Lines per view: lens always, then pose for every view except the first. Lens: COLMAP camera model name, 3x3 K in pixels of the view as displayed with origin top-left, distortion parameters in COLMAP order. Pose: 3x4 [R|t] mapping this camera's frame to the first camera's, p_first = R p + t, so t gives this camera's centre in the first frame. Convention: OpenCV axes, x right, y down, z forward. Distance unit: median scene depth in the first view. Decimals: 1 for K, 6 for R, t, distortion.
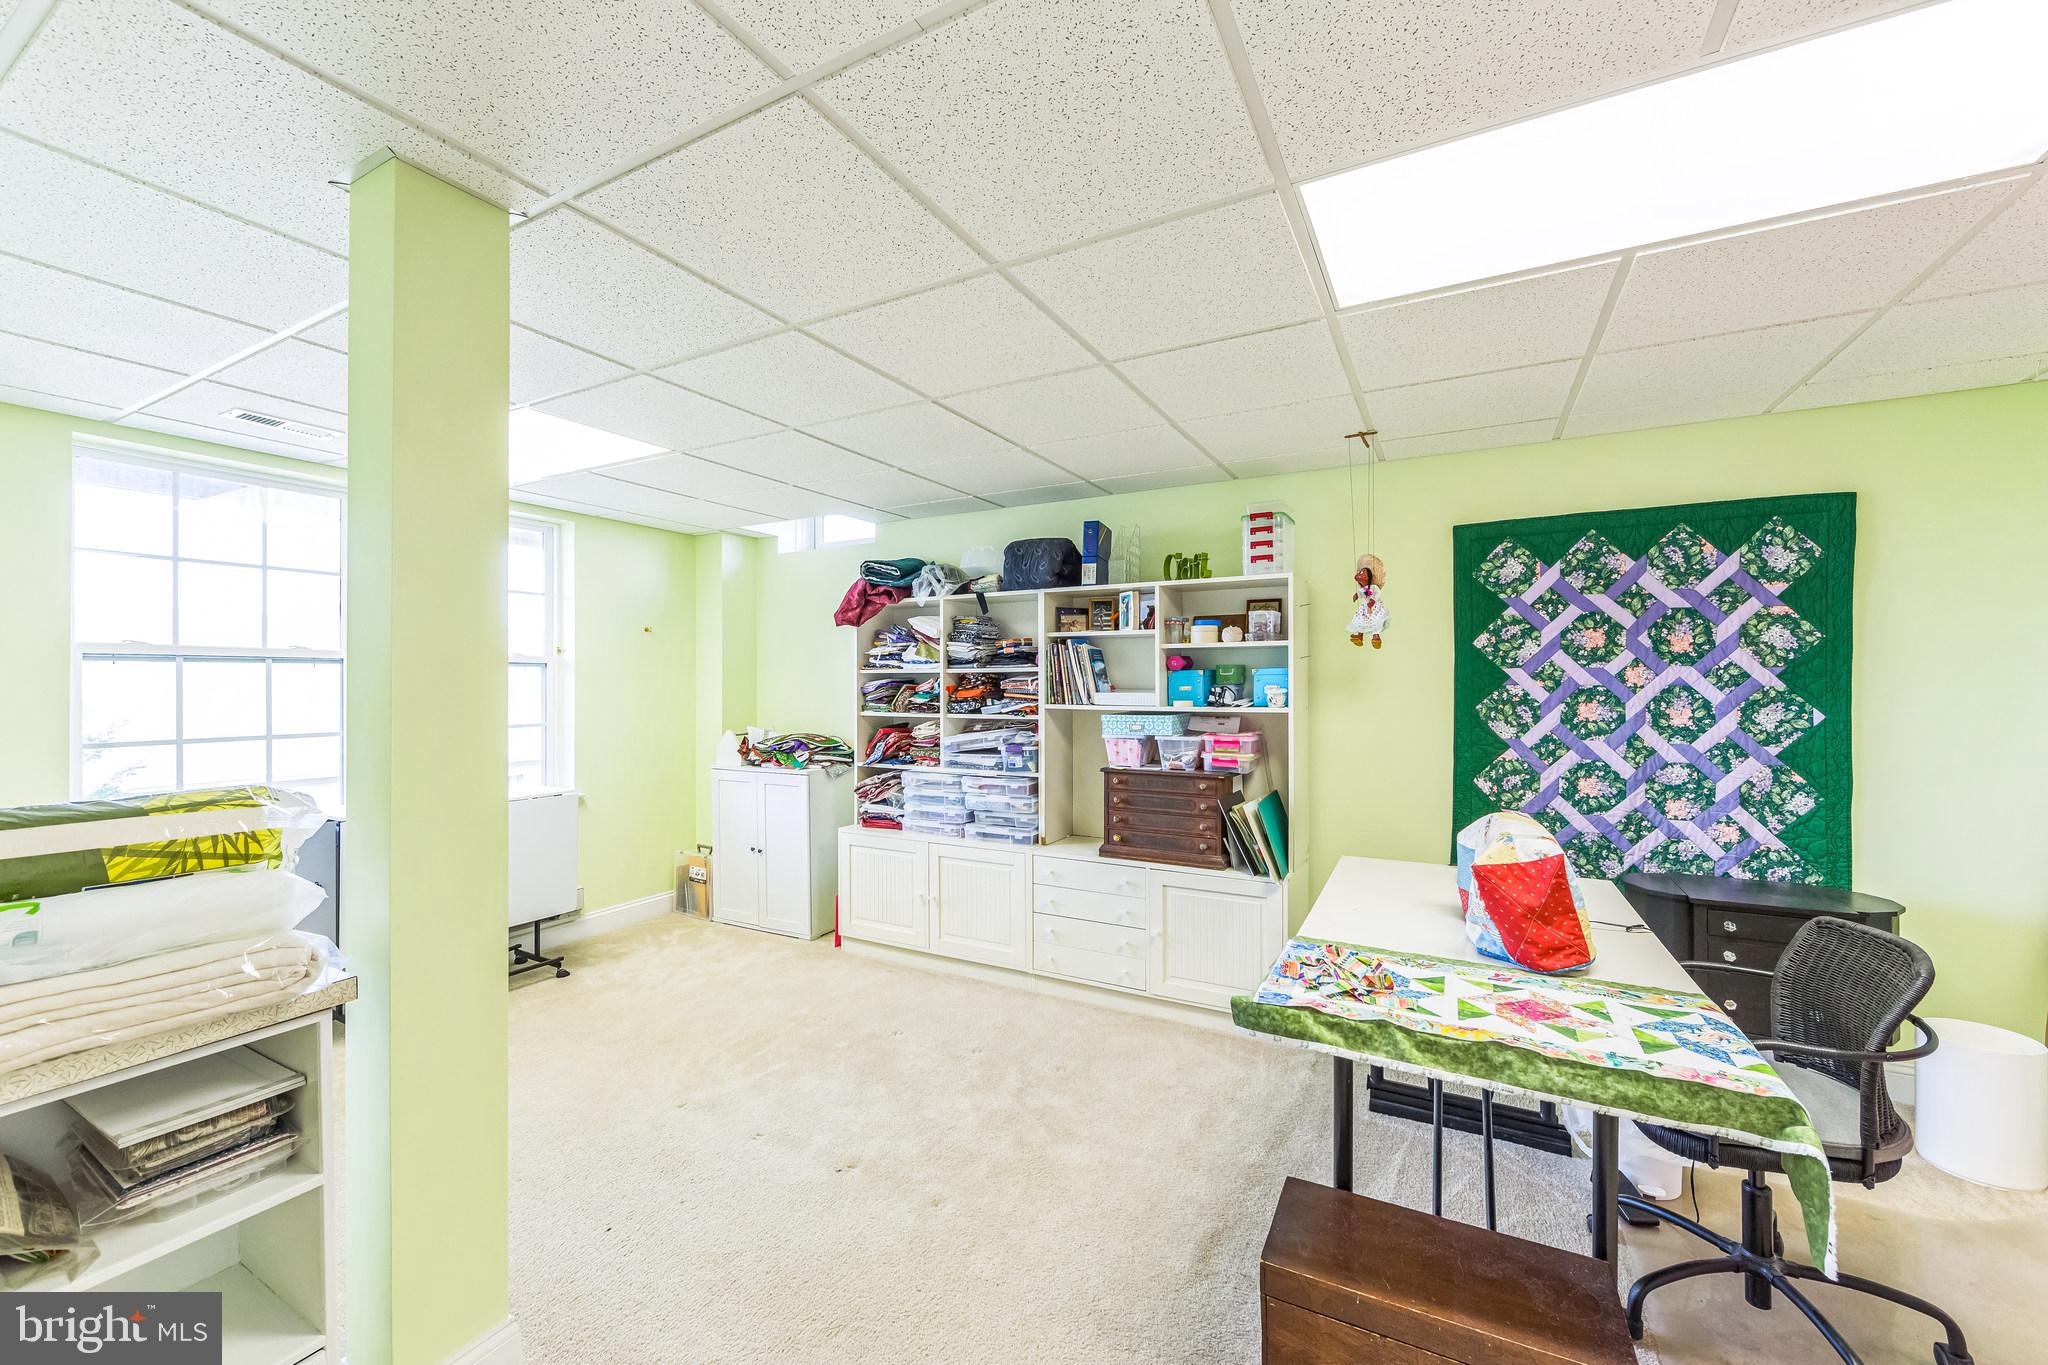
lens RADIAL K [[804.0, 0, 1024.6], [0, 804.0, 685.9], [0, 0, 1]] dist [-0.001225, -0.000027]
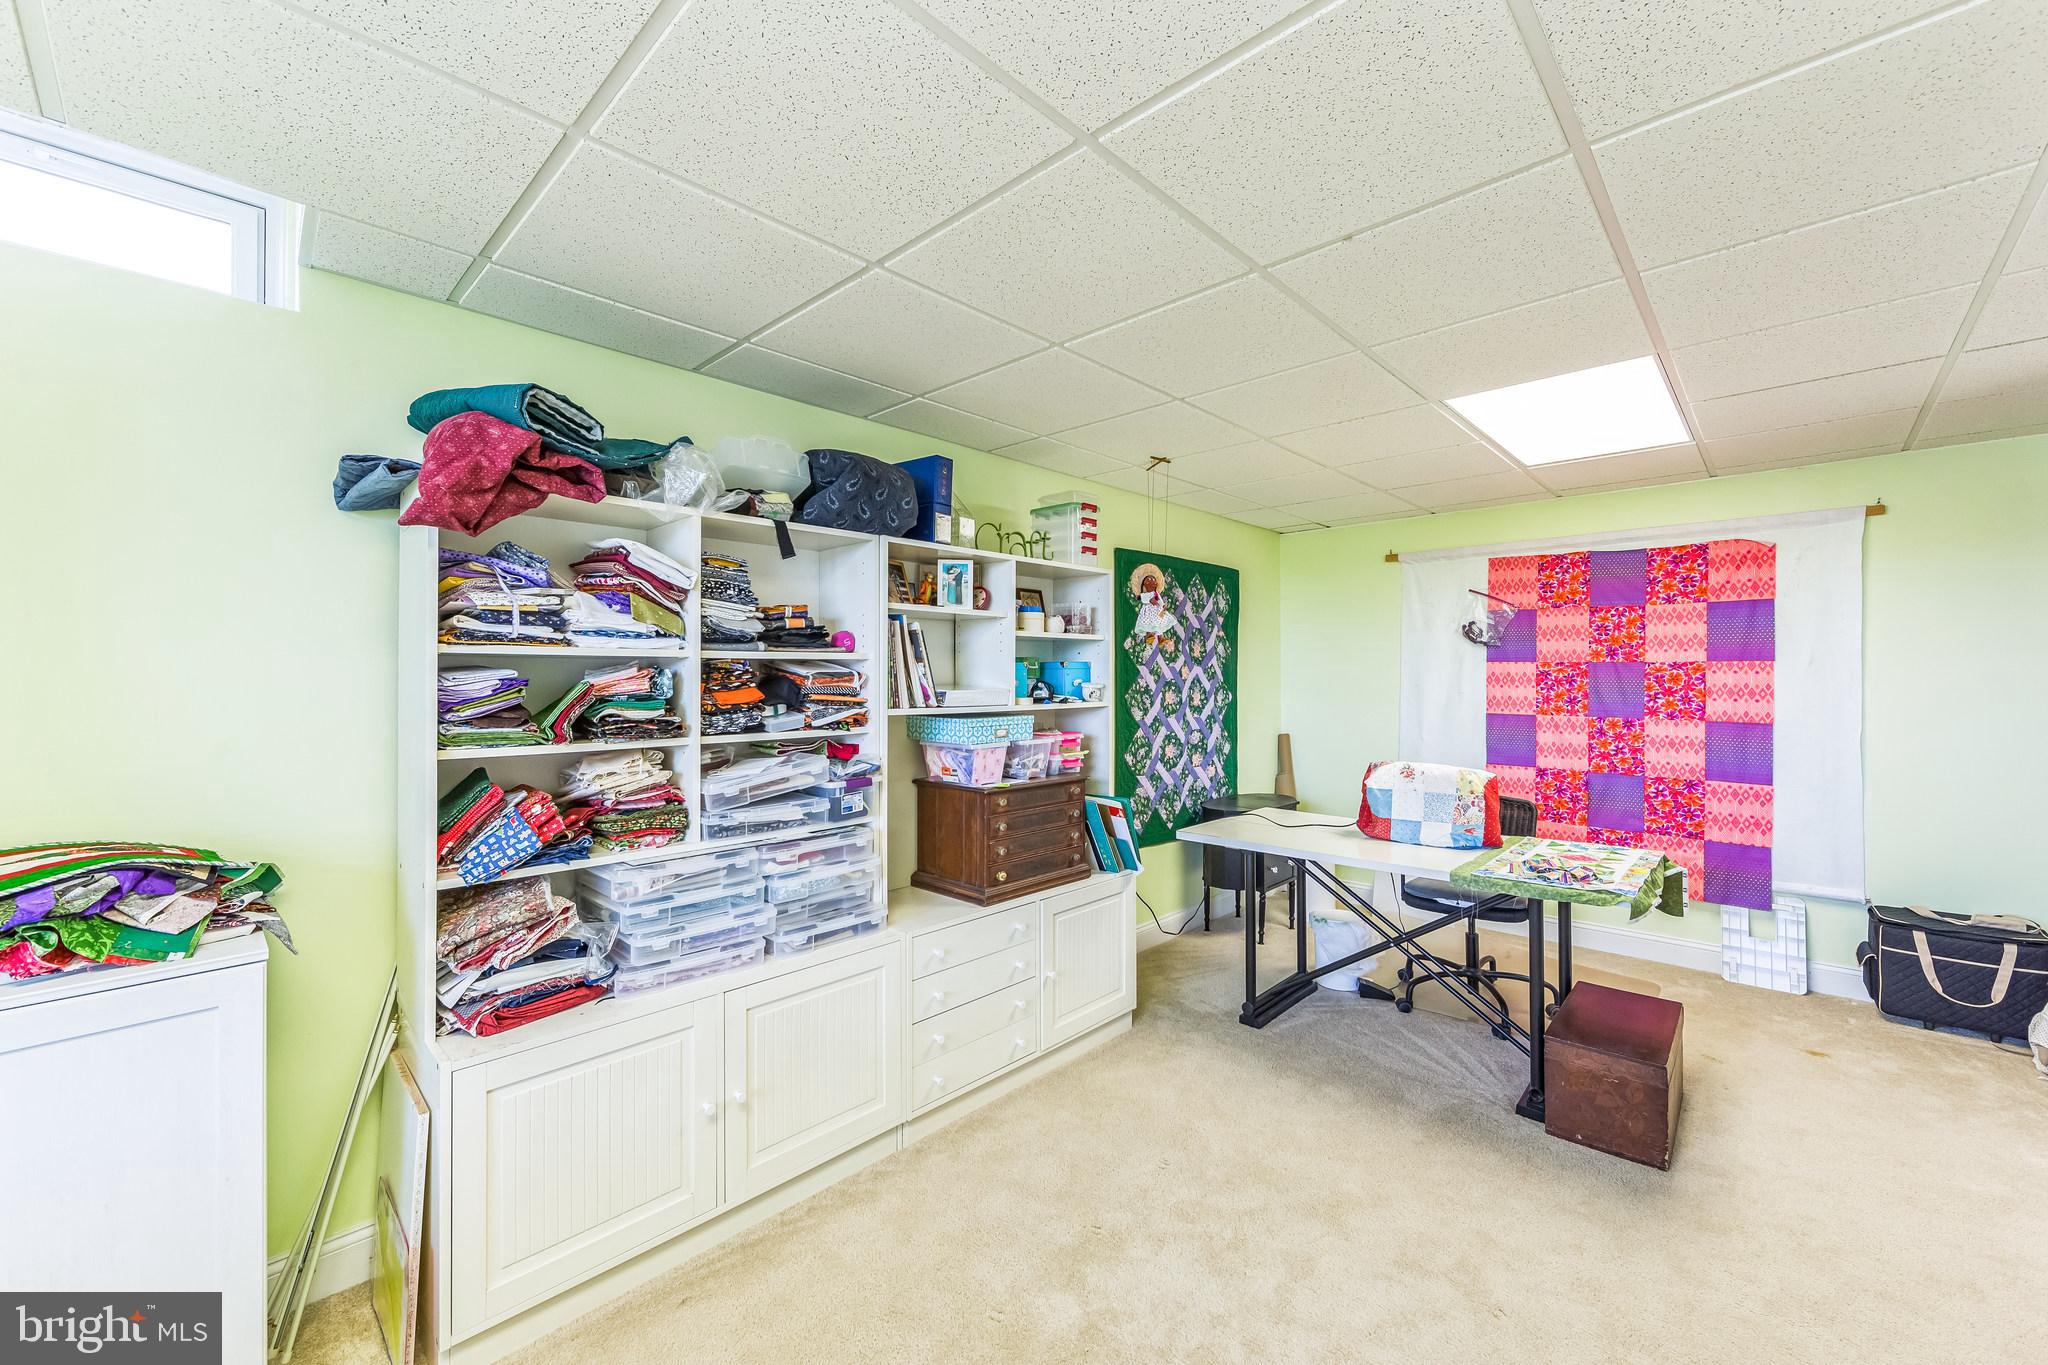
lens RADIAL K [[804.0, 0, 1025.5], [0, 804.0, 670.7], [0, 0, 1]] dist [-0.001225, -0.000027]
pose [[0.262061, 0.008062, 0.965018, -0.707118], [0.005054, 0.999940, -0.009726, -0.002500], [-0.965038, 0.007426, 0.262004, 0.860243]]
